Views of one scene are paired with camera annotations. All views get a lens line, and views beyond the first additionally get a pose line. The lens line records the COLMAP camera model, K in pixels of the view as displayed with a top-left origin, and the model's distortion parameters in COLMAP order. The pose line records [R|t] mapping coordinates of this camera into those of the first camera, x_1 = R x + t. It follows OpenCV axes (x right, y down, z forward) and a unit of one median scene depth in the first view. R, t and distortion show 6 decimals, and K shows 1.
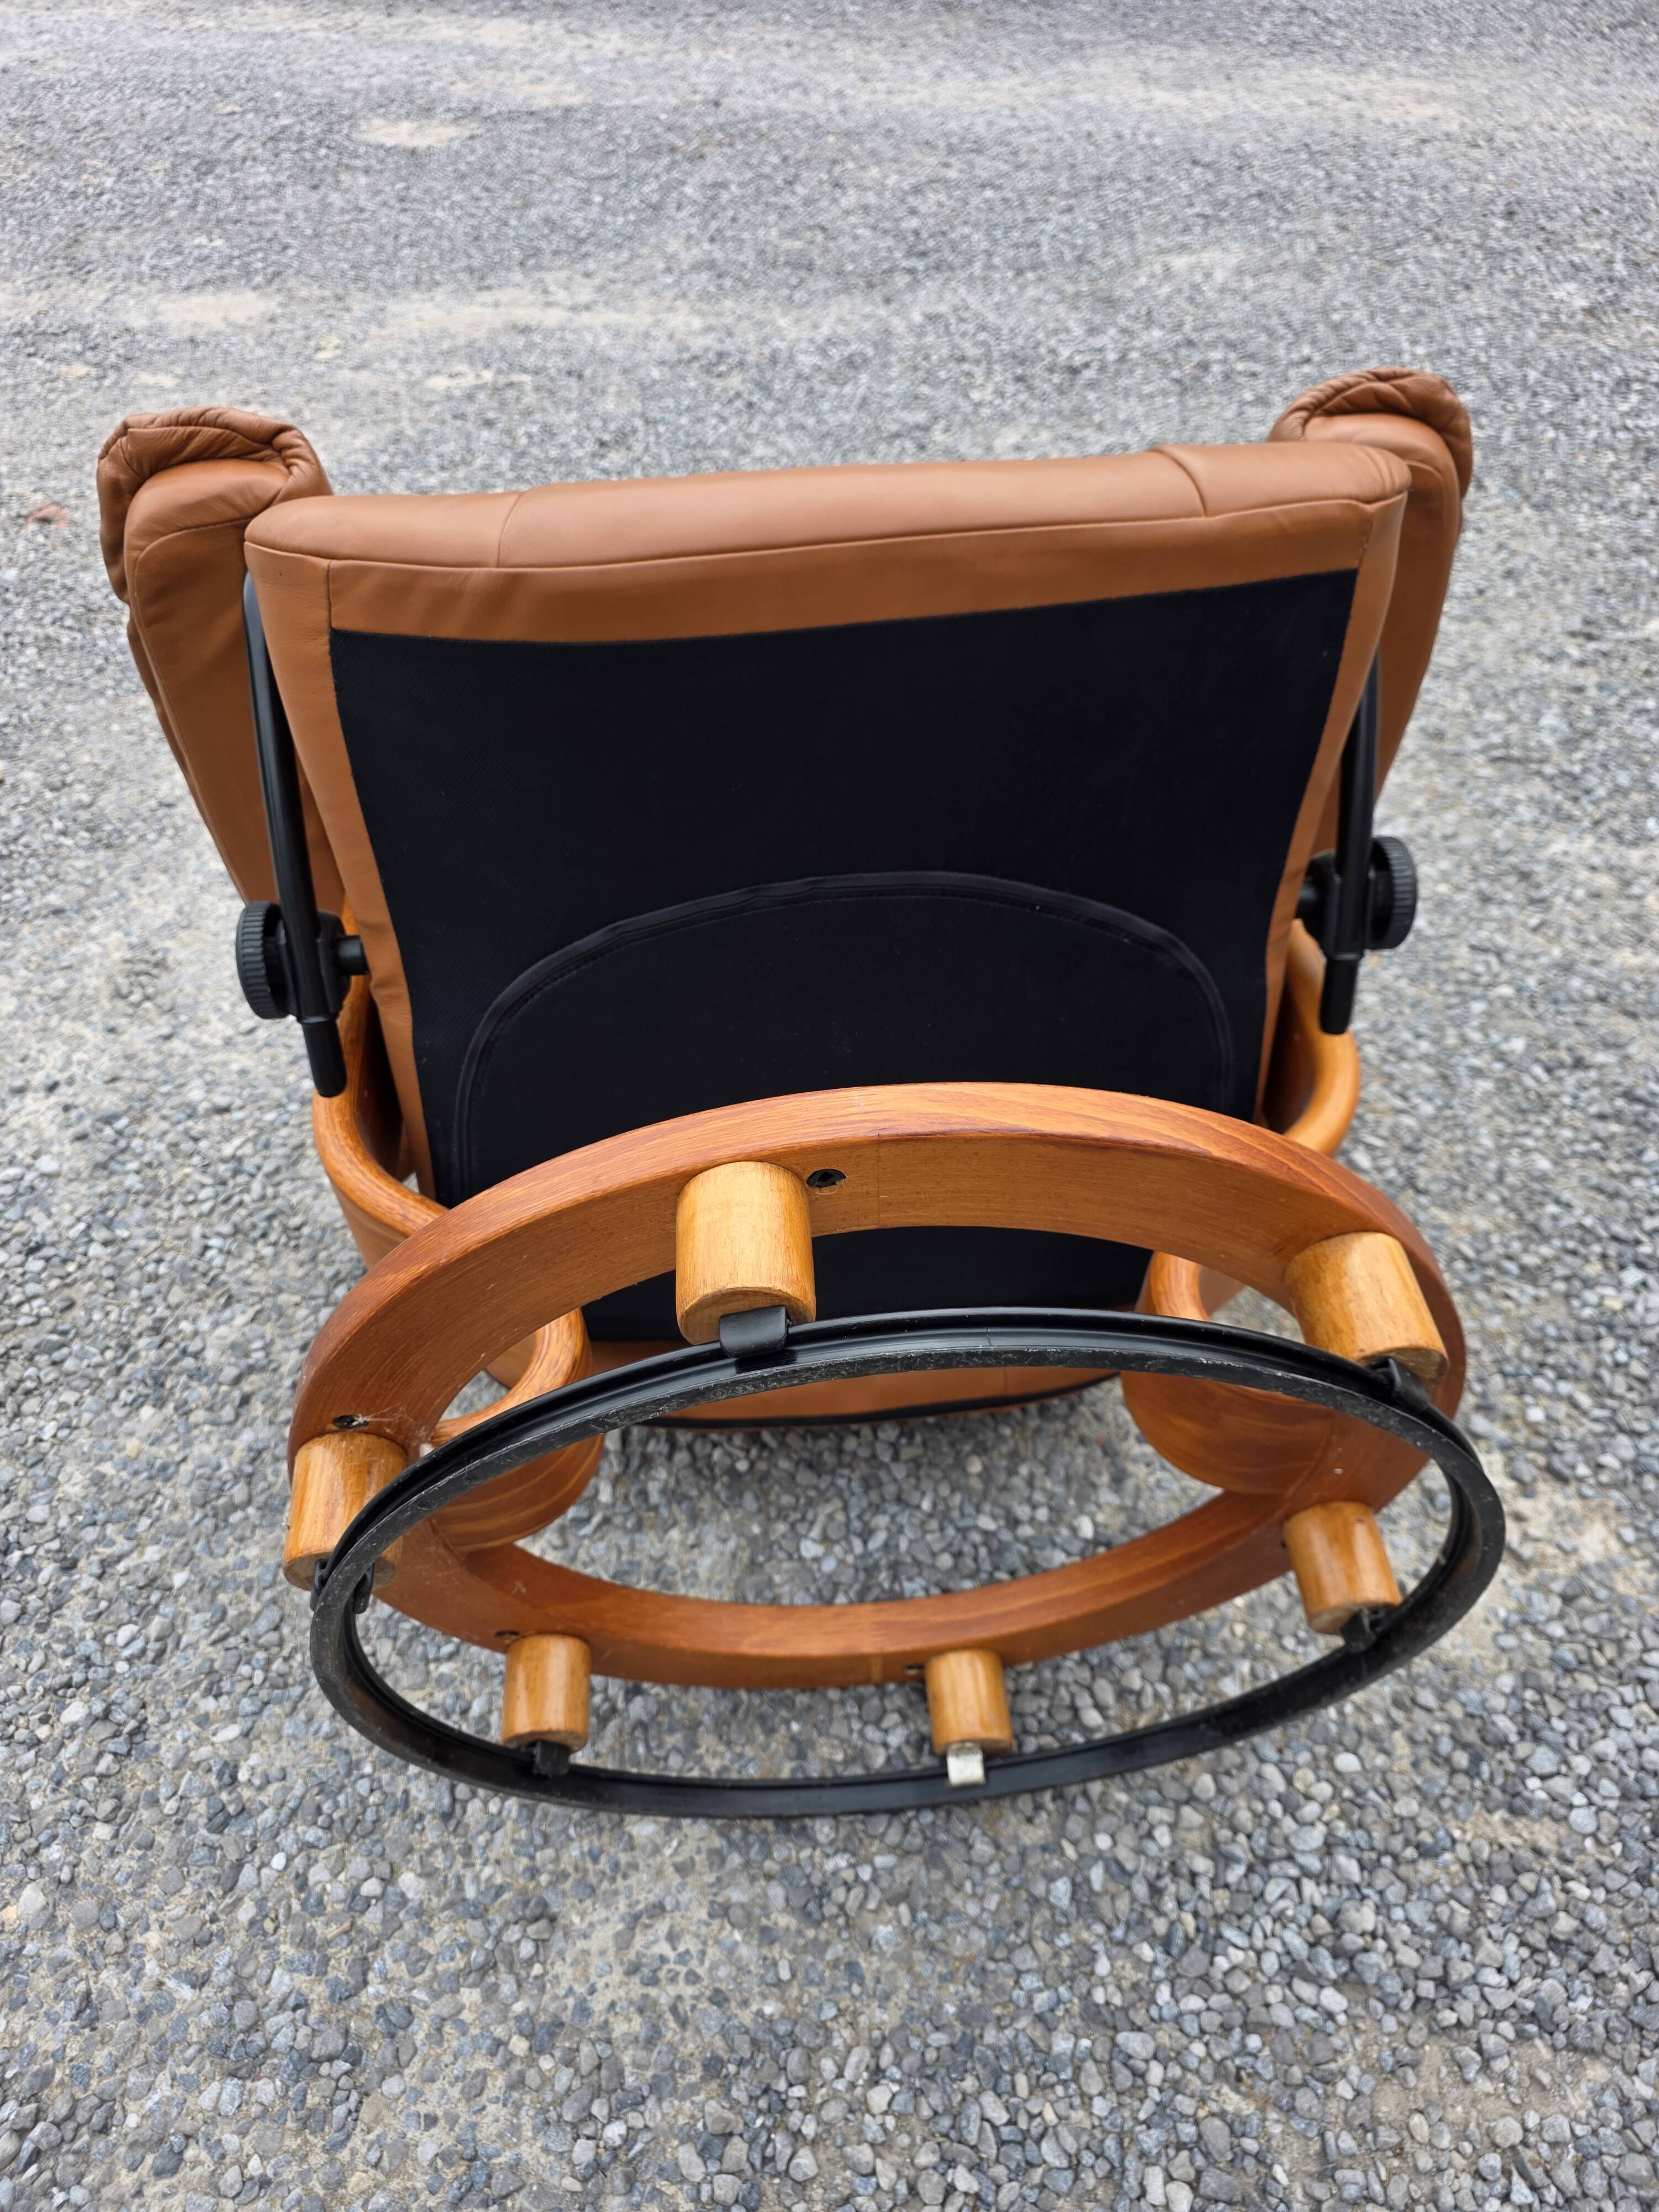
lens RADIAL K [[1506.6, 0, 794.4], [0, 1506.6, 1116.8], [0, 0, 1]] dist [0.033929, -0.025475]
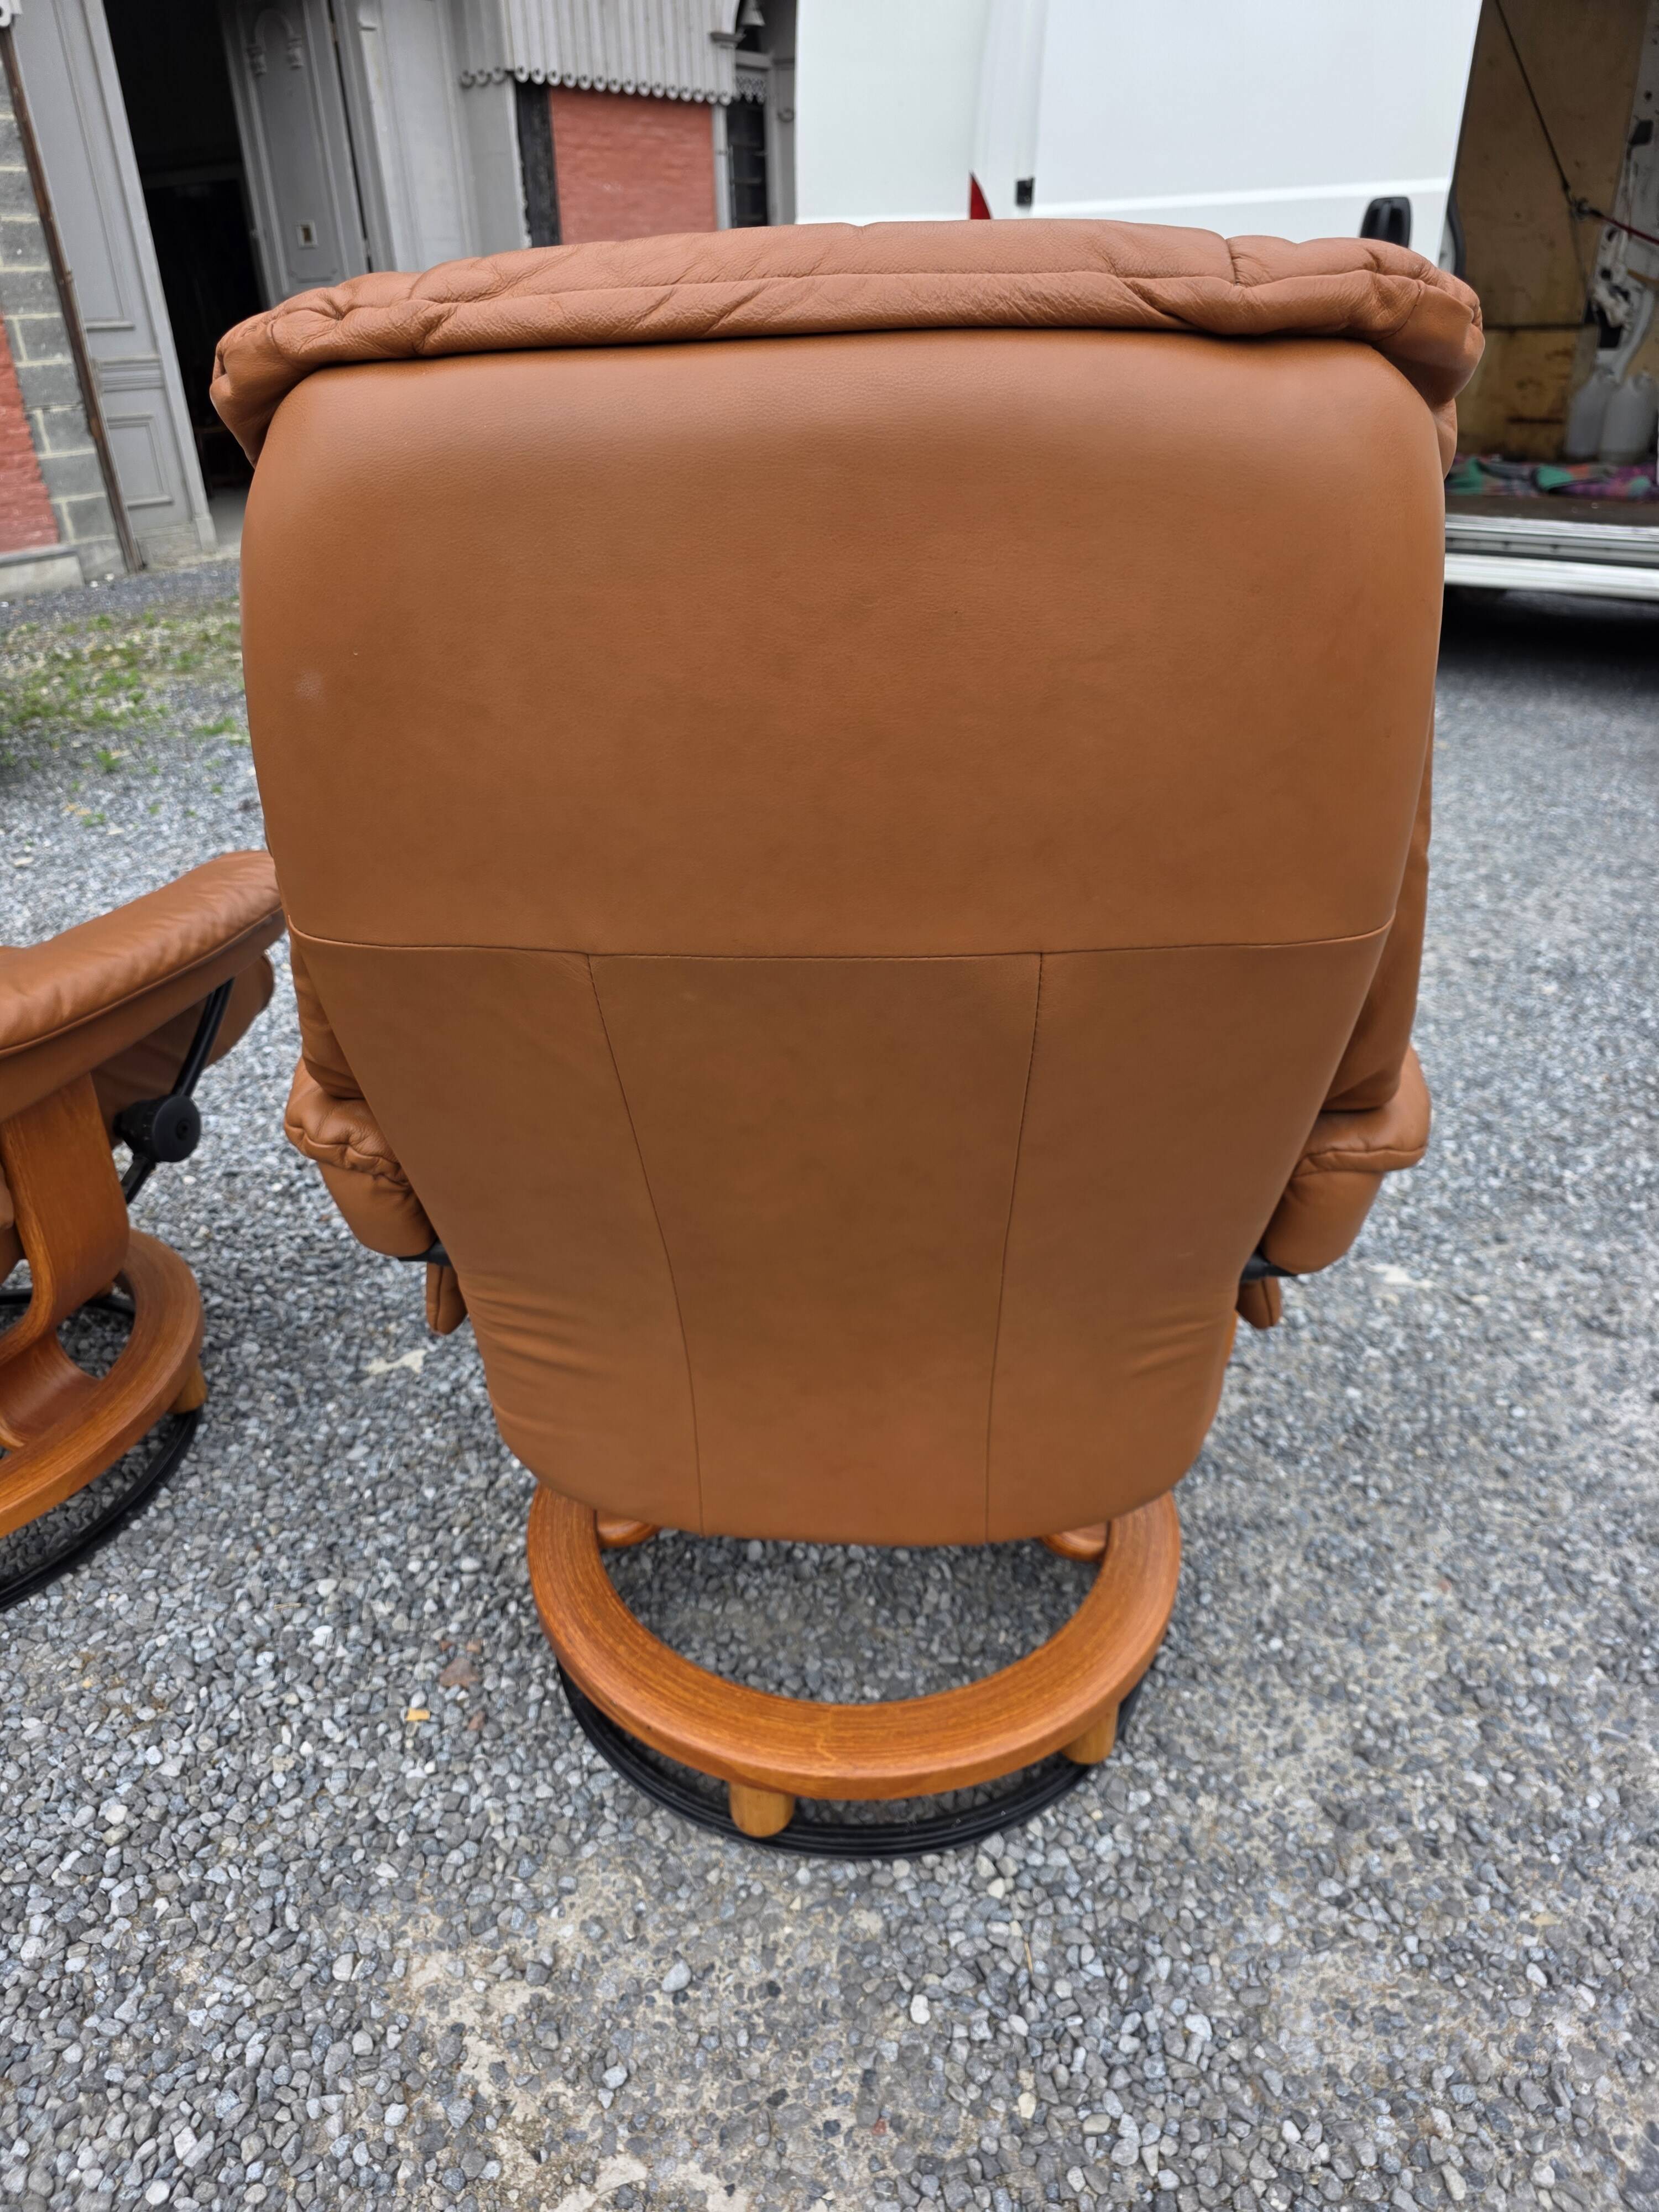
lens RADIAL K [[1506.6, 0, 822.5], [0, 1506.6, 1096.2], [0, 0, 1]] dist [0.033929, -0.025475]
pose [[-0.994869, -0.001537, 0.101159, 0.154521], [0.097517, 0.251742, 0.962869, -0.836954], [-0.026946, 0.967793, -0.250300, 0.669740]]
